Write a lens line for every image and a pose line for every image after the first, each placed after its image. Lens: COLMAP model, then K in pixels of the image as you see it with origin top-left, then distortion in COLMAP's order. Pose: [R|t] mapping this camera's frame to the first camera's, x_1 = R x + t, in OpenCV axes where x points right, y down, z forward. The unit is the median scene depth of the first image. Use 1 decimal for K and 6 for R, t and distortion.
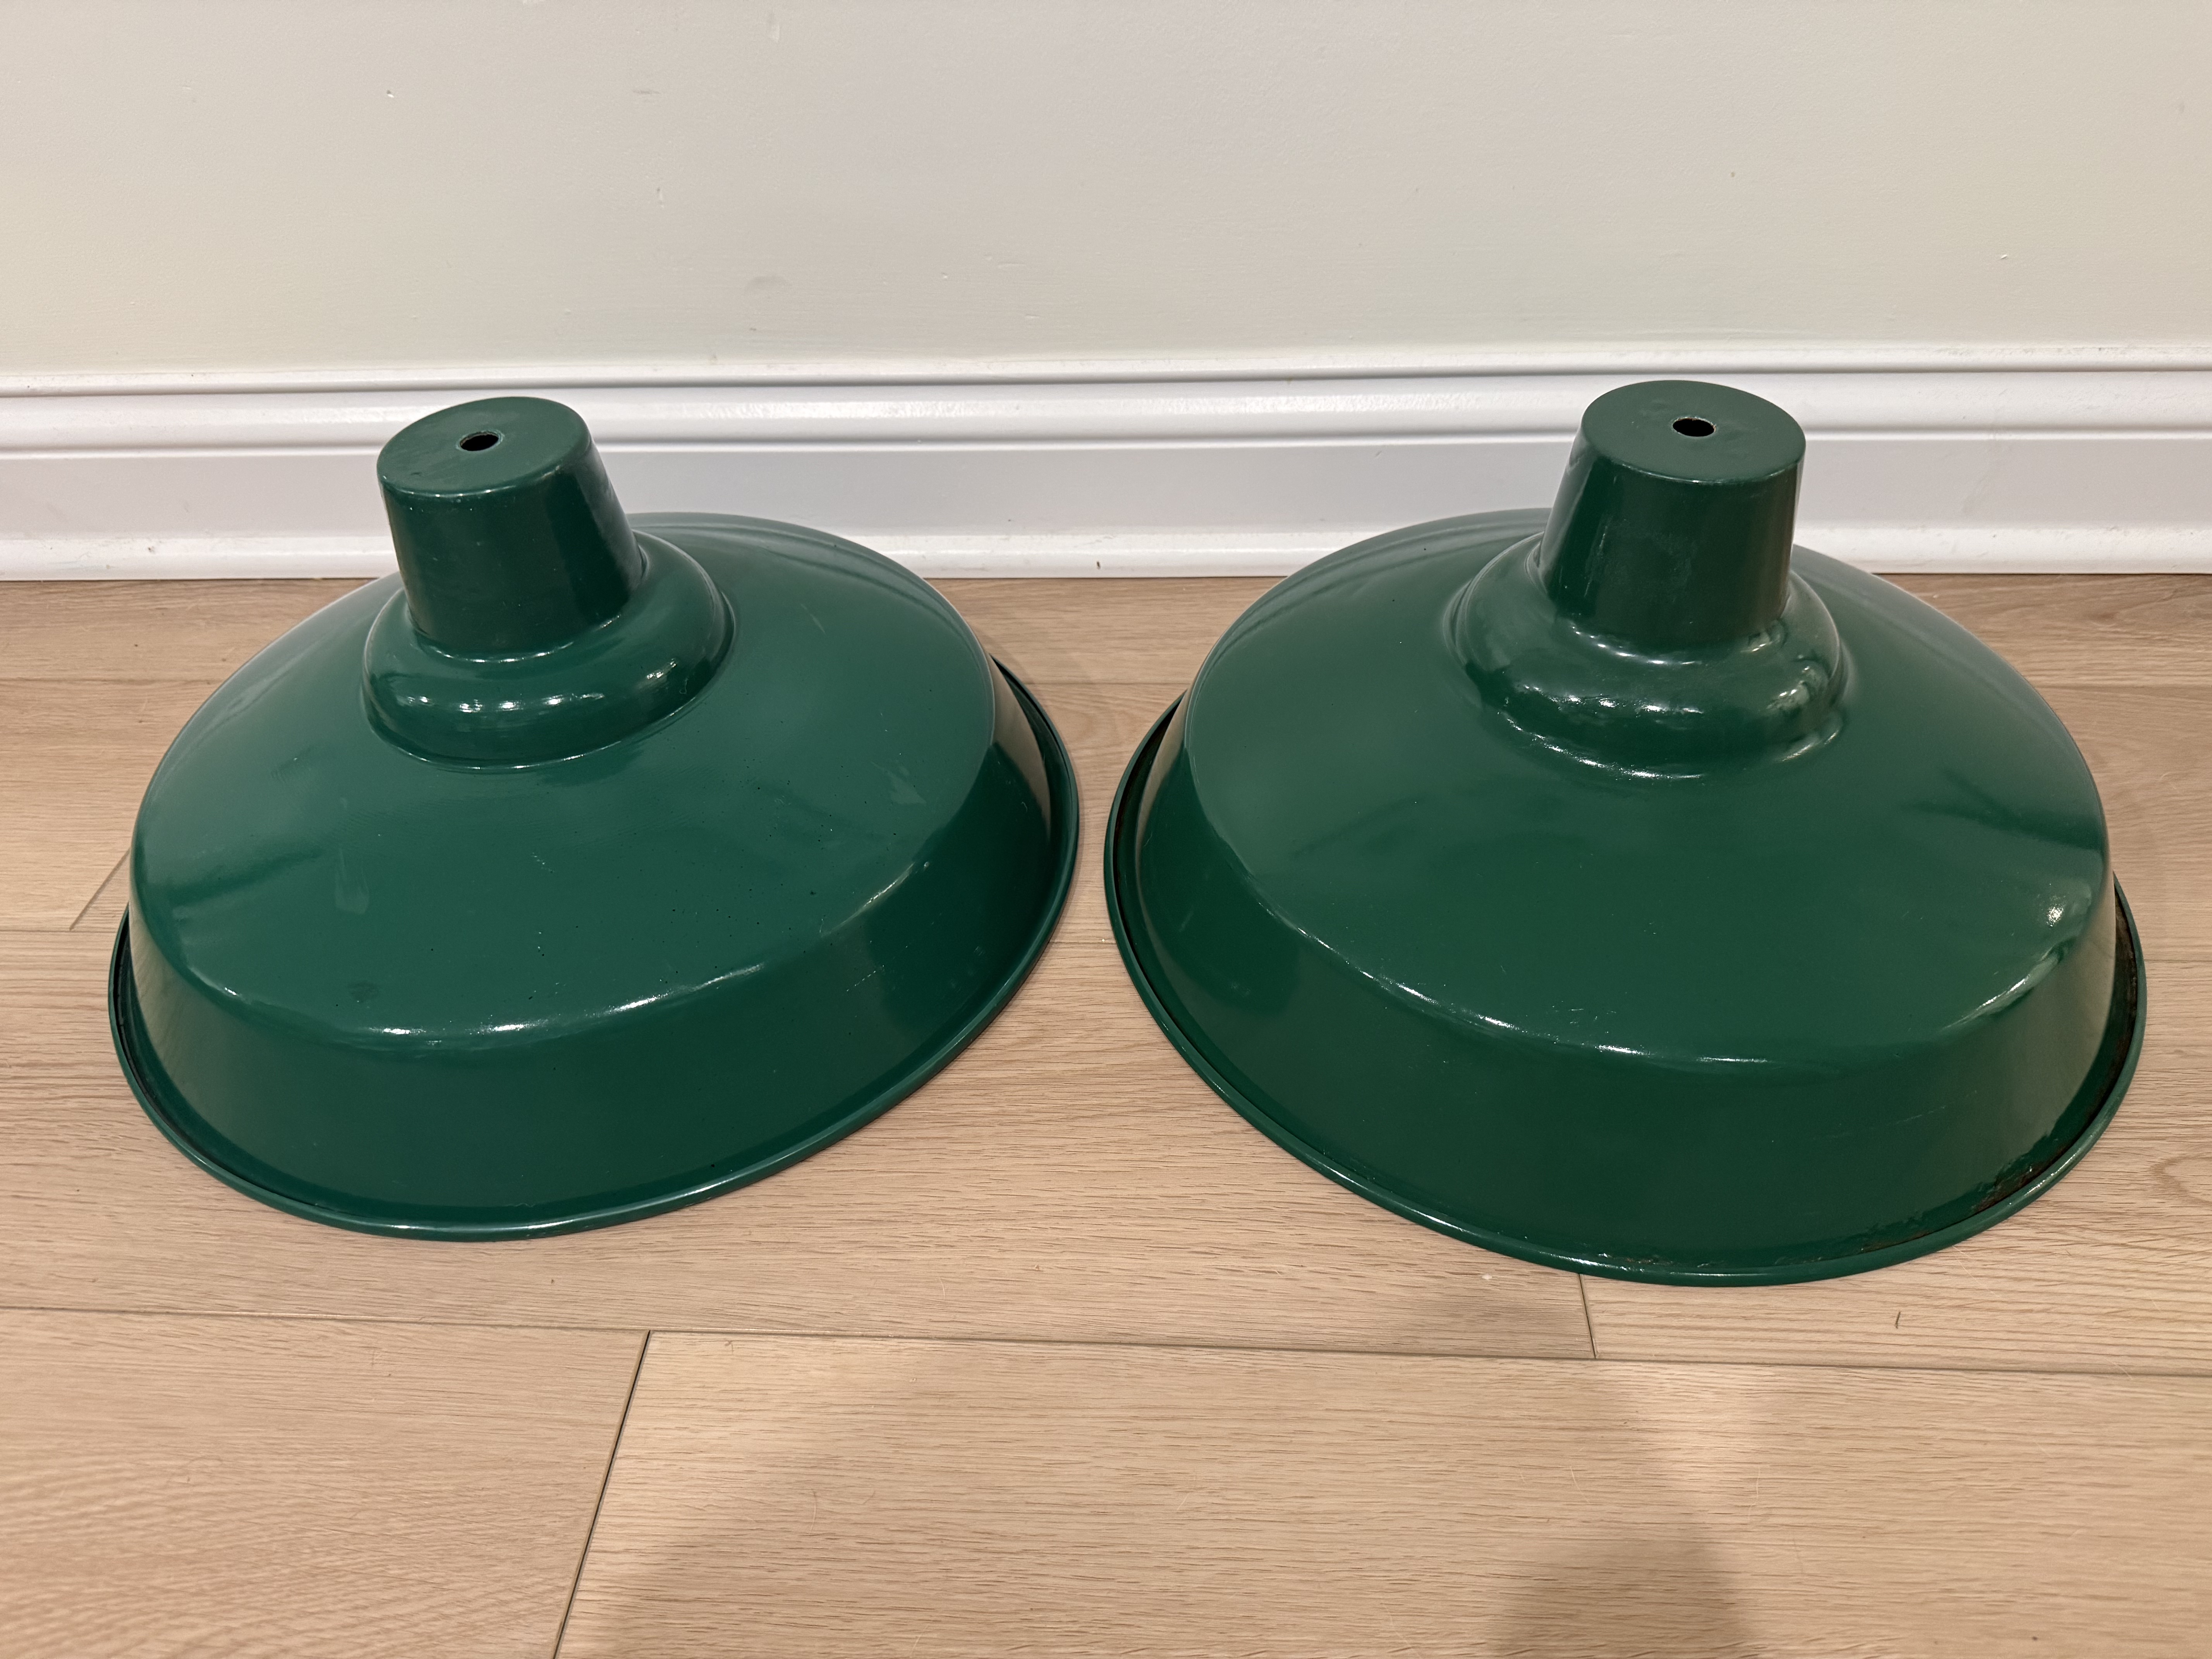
lens RADIAL K [[1603.9, 0, 1106.2], [0, 1603.9, 823.3], [0, 0, 1]] dist [-0.014215, -0.006052]
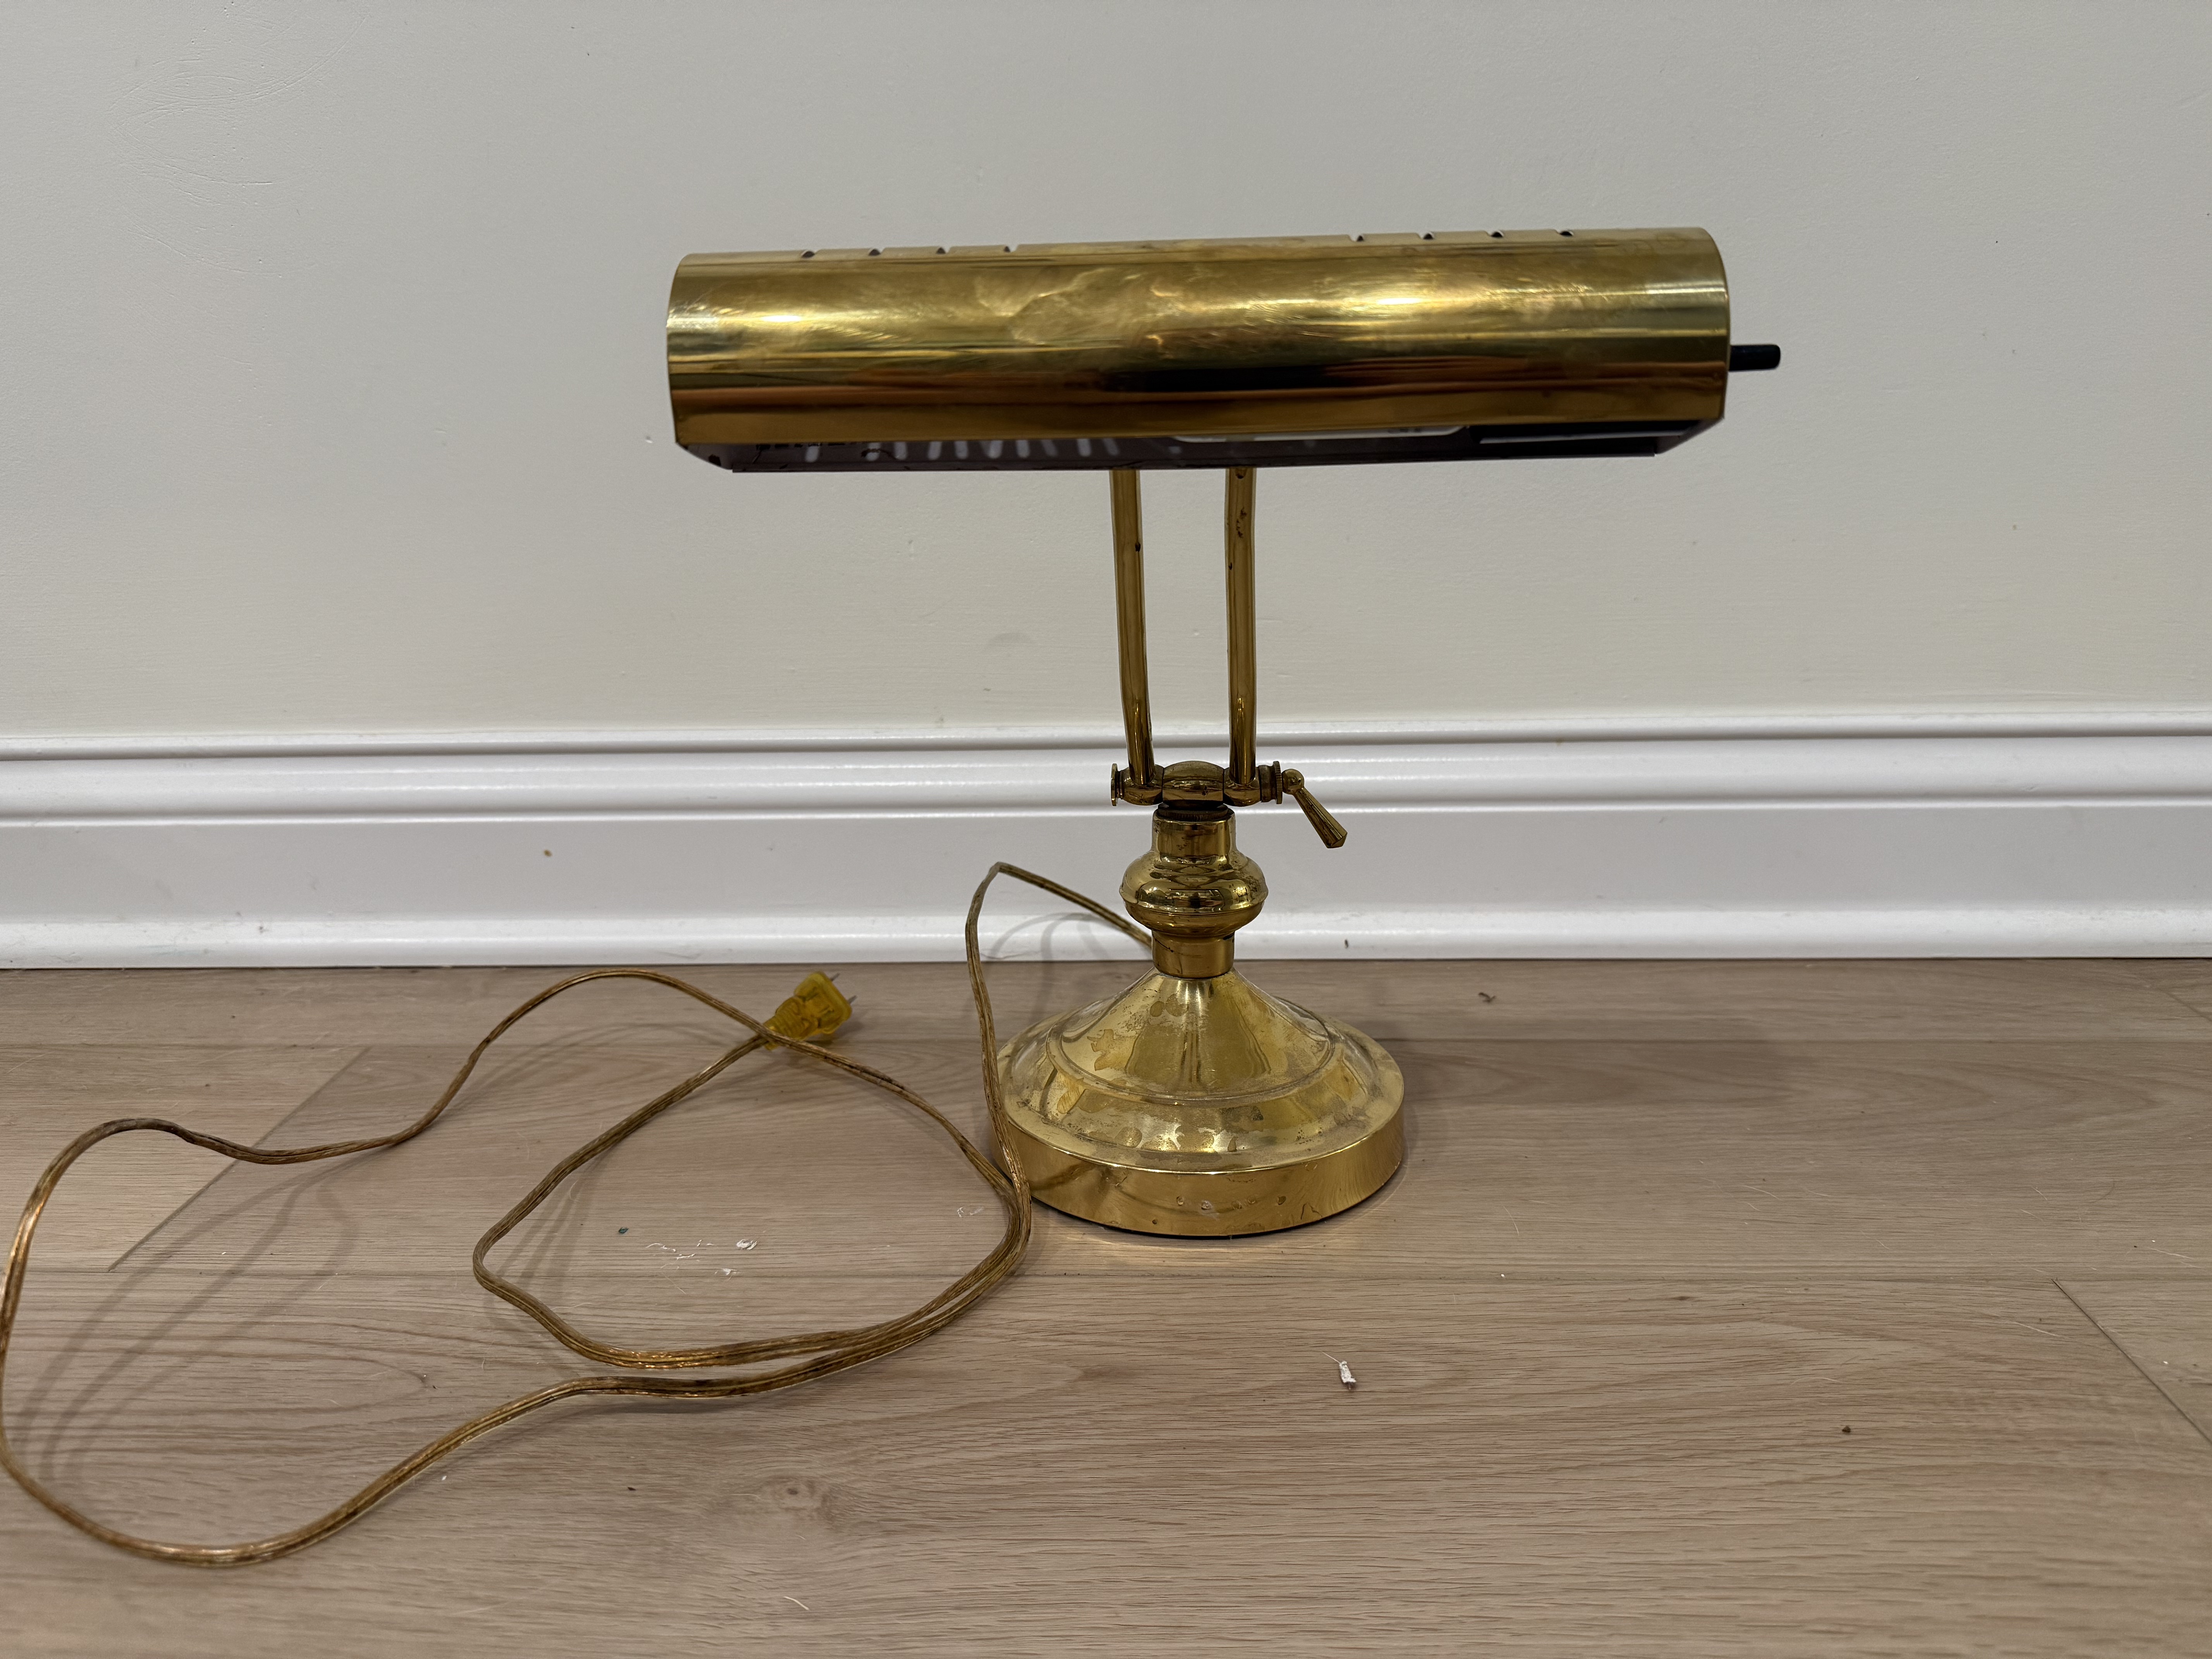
lens RADIAL K [[1603.9, 0, 1093.0], [0, 1603.9, 822.2], [0, 0, 1]] dist [-0.014215, -0.006052]
pose [[0.999757, 0.014042, 0.017001, -0.262984], [-0.005140, 0.898187, -0.439583, 0.266912], [-0.021442, 0.439389, 0.898041, 0.289694]]
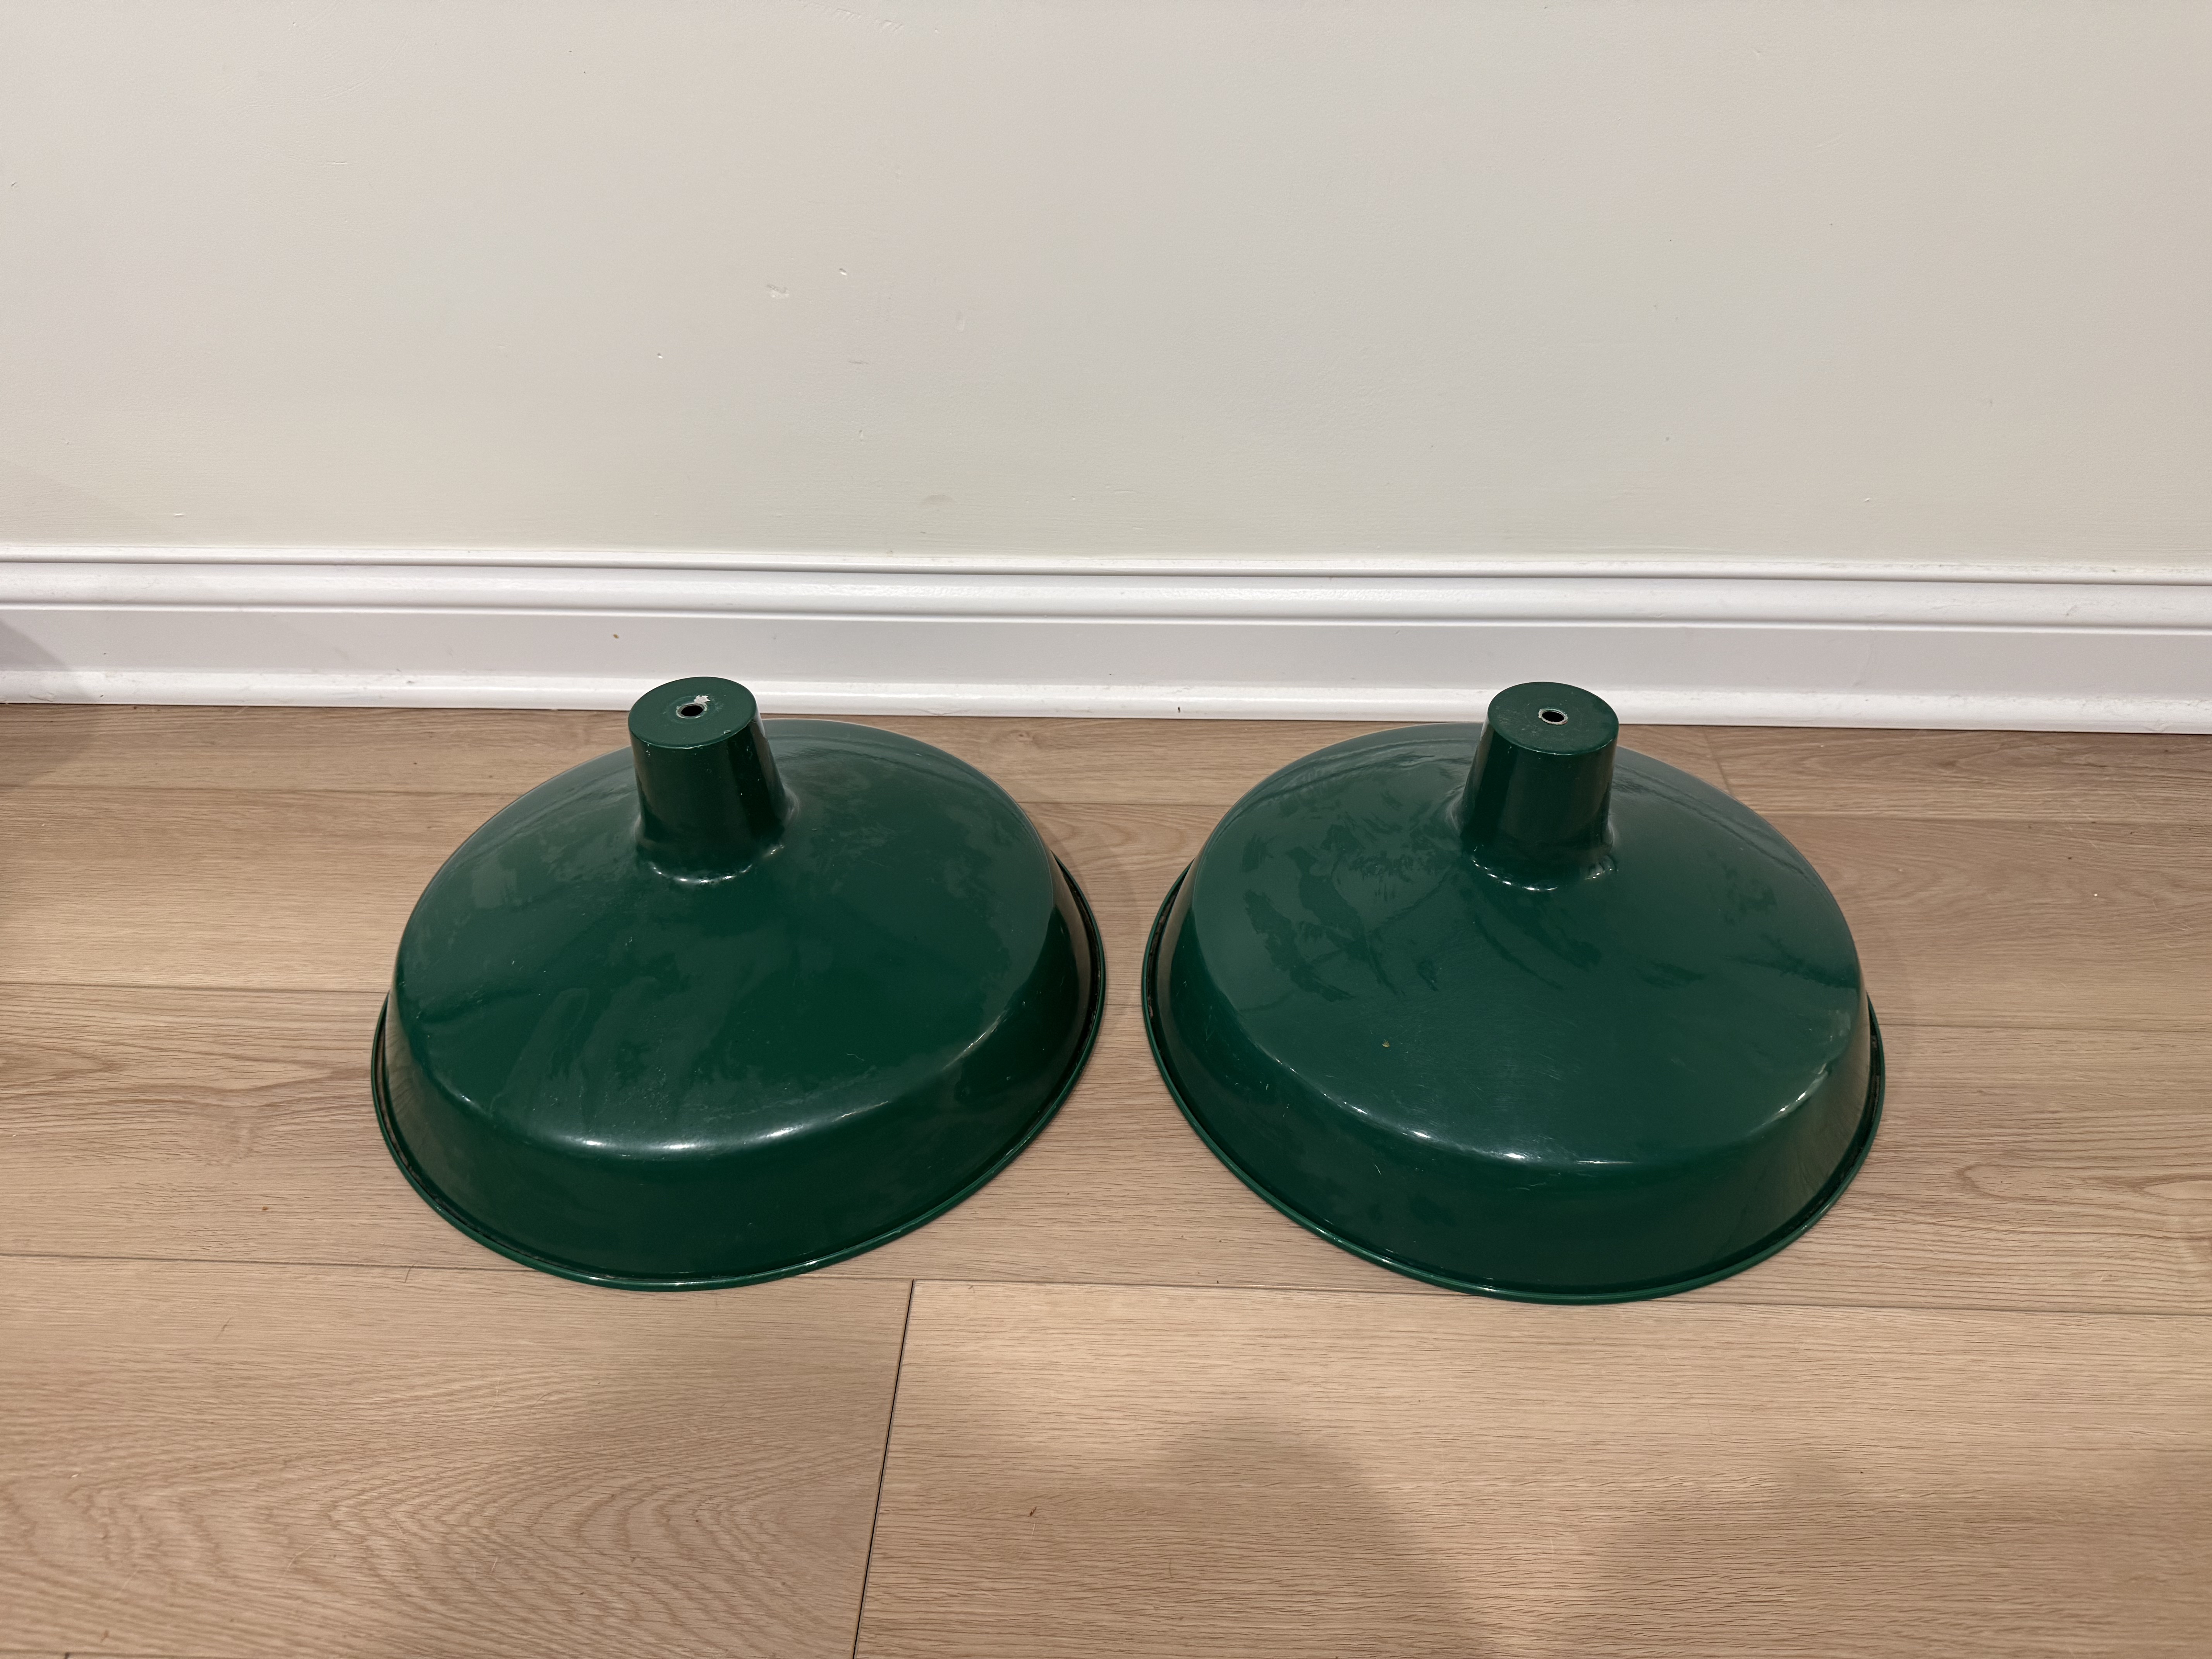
lens RADIAL K [[1603.9, 0, 1120.0], [0, 1603.9, 811.1], [0, 0, 1]] dist [-0.014215, -0.006052]
pose [[0.999296, 0.011898, 0.035569, -0.158268], [-0.010291, 0.998932, -0.045037, -0.037183], [-0.036067, 0.044639, 0.998352, -0.444506]]
